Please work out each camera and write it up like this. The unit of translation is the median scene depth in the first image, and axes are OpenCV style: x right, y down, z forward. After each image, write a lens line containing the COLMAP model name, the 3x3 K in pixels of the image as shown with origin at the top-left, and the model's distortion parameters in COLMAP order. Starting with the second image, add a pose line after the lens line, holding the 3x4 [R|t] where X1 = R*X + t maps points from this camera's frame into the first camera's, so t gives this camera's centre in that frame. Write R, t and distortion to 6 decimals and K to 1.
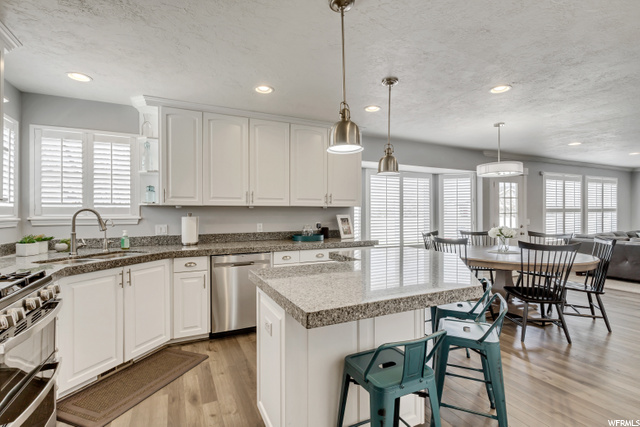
lens RADIAL K [[303.1, 0, 320.0], [0, 303.1, 213.5], [0, 0, 1]] dist [0.000492, -0.000651]
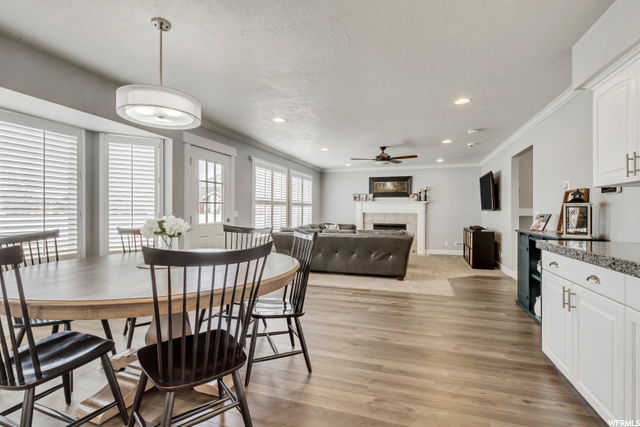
lens RADIAL K [[303.1, 0, 320.0], [0, 303.1, 213.5], [0, 0, 1]] dist [0.000492, -0.000651]
pose [[0.690078, 0.003792, 0.723725, 0.271958], [-0.006126, 0.999981, 0.000602, 0.025166], [-0.723709, -0.004849, 0.690088, 0.293018]]
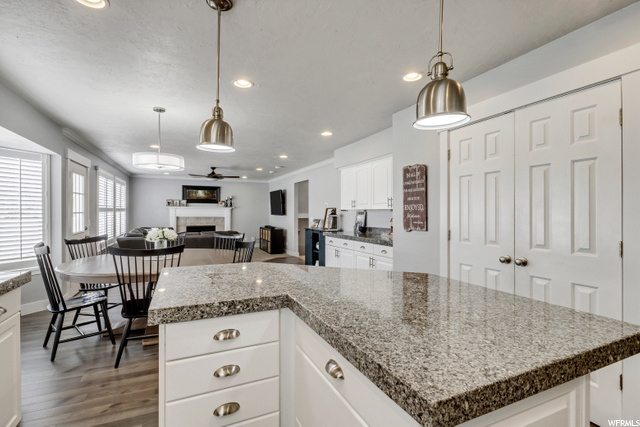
lens RADIAL K [[304.7, 0, 320.0], [0, 304.7, 213.5], [0, 0, 1]] dist [0.000599, 0.000062]
pose [[0.011327, -0.000603, 0.999936, -0.186119], [-0.001814, 0.999998, 0.000624, 0.000112], [-0.999934, -0.001821, 0.011326, 0.365788]]
